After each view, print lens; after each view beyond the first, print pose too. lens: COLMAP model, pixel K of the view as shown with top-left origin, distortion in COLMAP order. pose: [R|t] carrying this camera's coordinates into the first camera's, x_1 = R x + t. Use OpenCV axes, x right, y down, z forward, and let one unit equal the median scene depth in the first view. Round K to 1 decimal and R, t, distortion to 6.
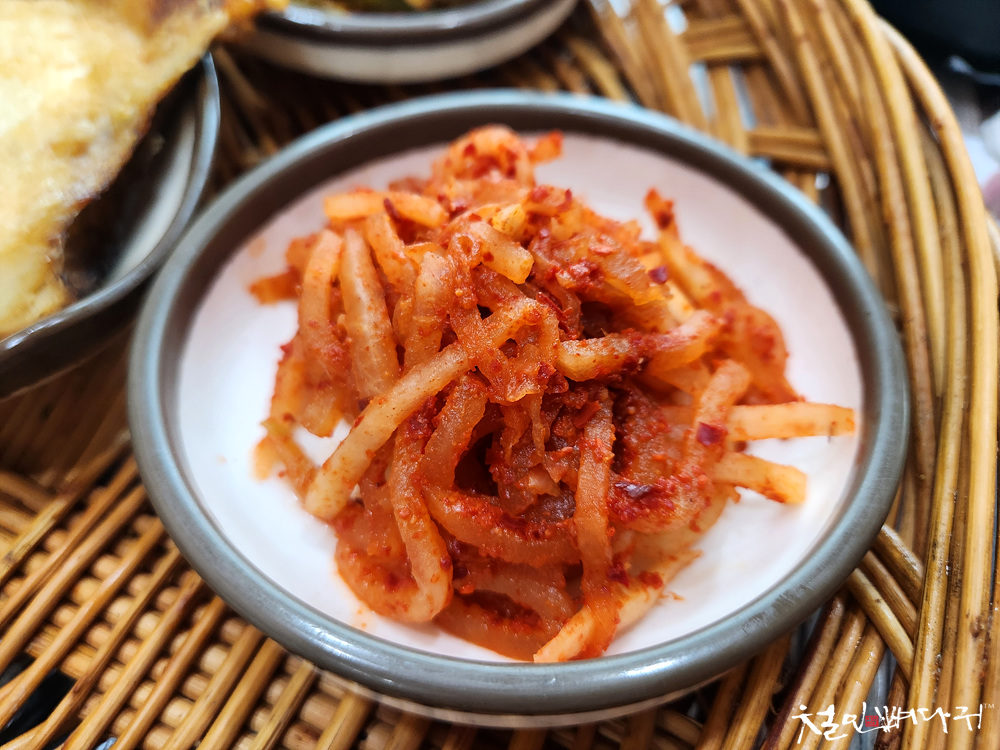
lens RADIAL K [[674.6, 0, 483.7], [0, 674.6, 381.4], [0, 0, 1]] dist [0.003565, -0.001840]
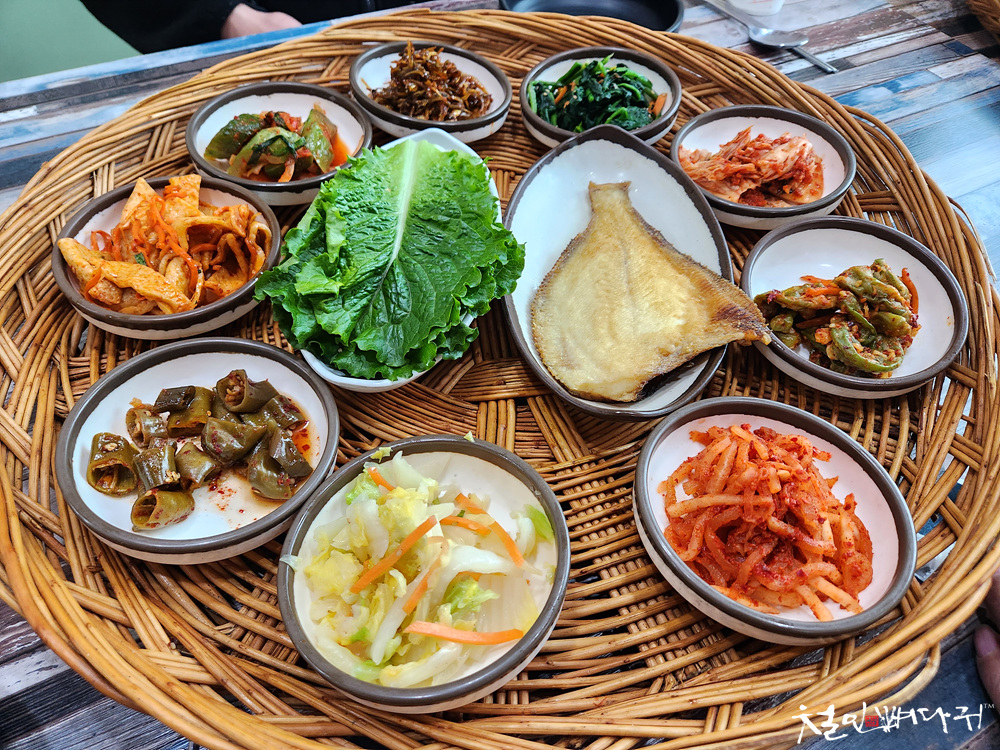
lens RADIAL K [[674.6, 0, 483.7], [0, 674.6, 381.4], [0, 0, 1]] dist [0.003565, -0.001840]
pose [[0.709959, 0.533872, -0.459280, 0.226263], [-0.572963, 0.817072, 0.064082, -0.002041], [0.409476, 0.217655, 0.885977, -2.068871]]
